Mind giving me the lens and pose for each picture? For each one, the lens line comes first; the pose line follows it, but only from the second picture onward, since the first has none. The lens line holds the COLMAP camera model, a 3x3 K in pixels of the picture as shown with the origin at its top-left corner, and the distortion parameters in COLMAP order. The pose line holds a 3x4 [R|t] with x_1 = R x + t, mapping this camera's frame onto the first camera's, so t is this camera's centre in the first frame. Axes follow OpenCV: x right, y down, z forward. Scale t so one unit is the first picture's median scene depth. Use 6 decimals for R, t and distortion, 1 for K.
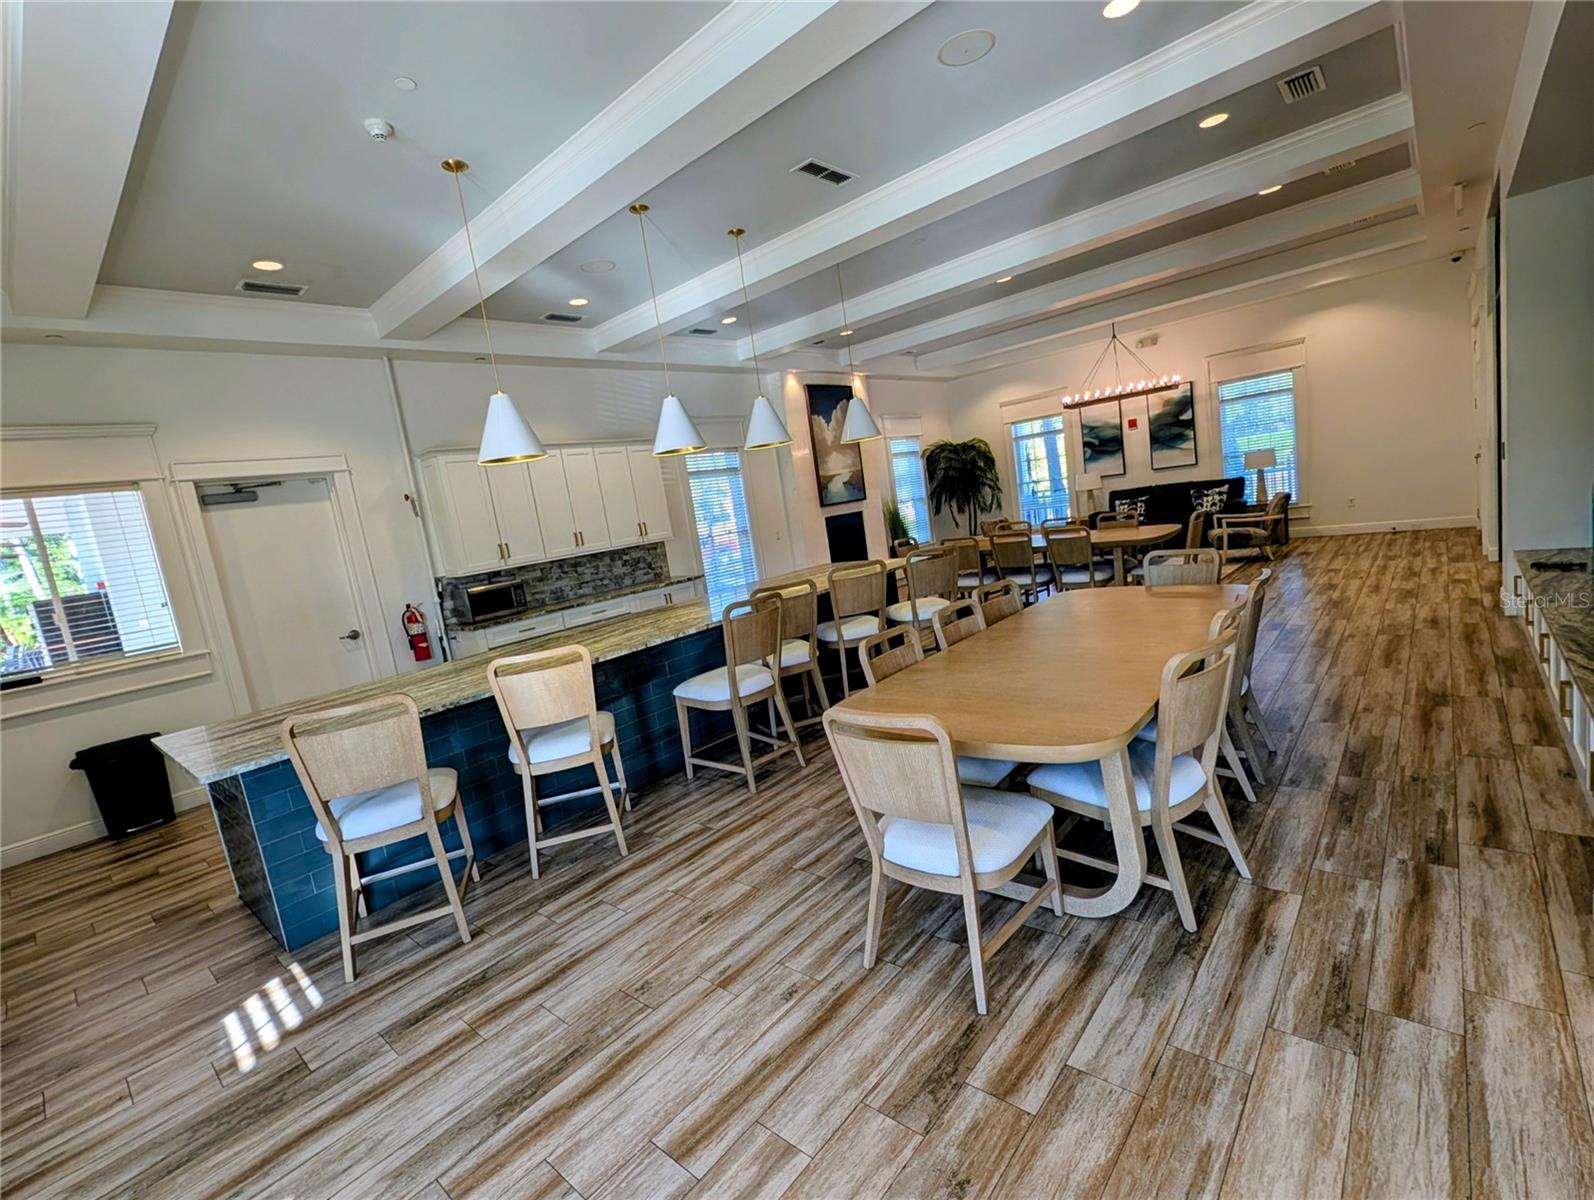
lens RADIAL K [[706.9, 0, 797.0], [0, 706.9, 600.0], [0, 0, 1]] dist [-0.001148, -0.000131]
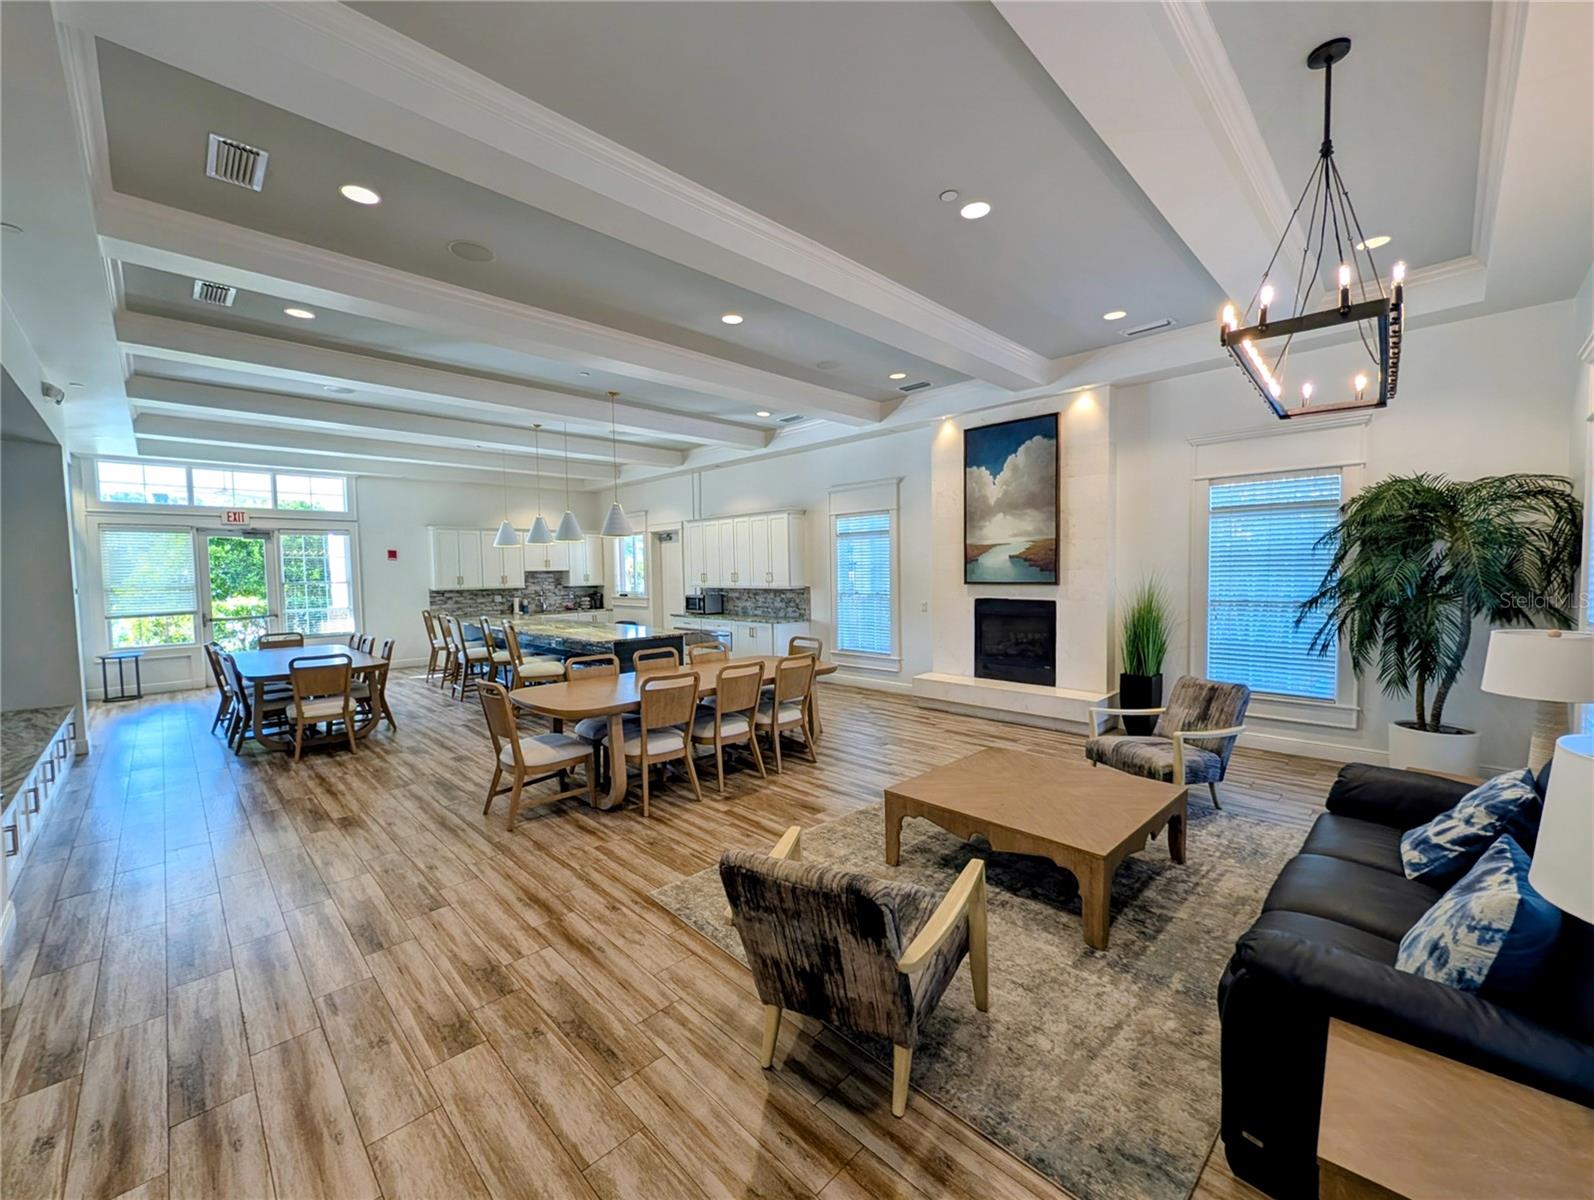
lens RADIAL K [[648.1, 0, 797.0], [0, 648.1, 600.0], [0, 0, 1]] dist [0.000705, 0.000020]
pose [[-0.064391, 0.196133, -0.978461, 0.777292], [-0.113993, 0.972632, 0.202466, -0.246793], [0.991393, 0.124574, -0.040271, 0.874045]]
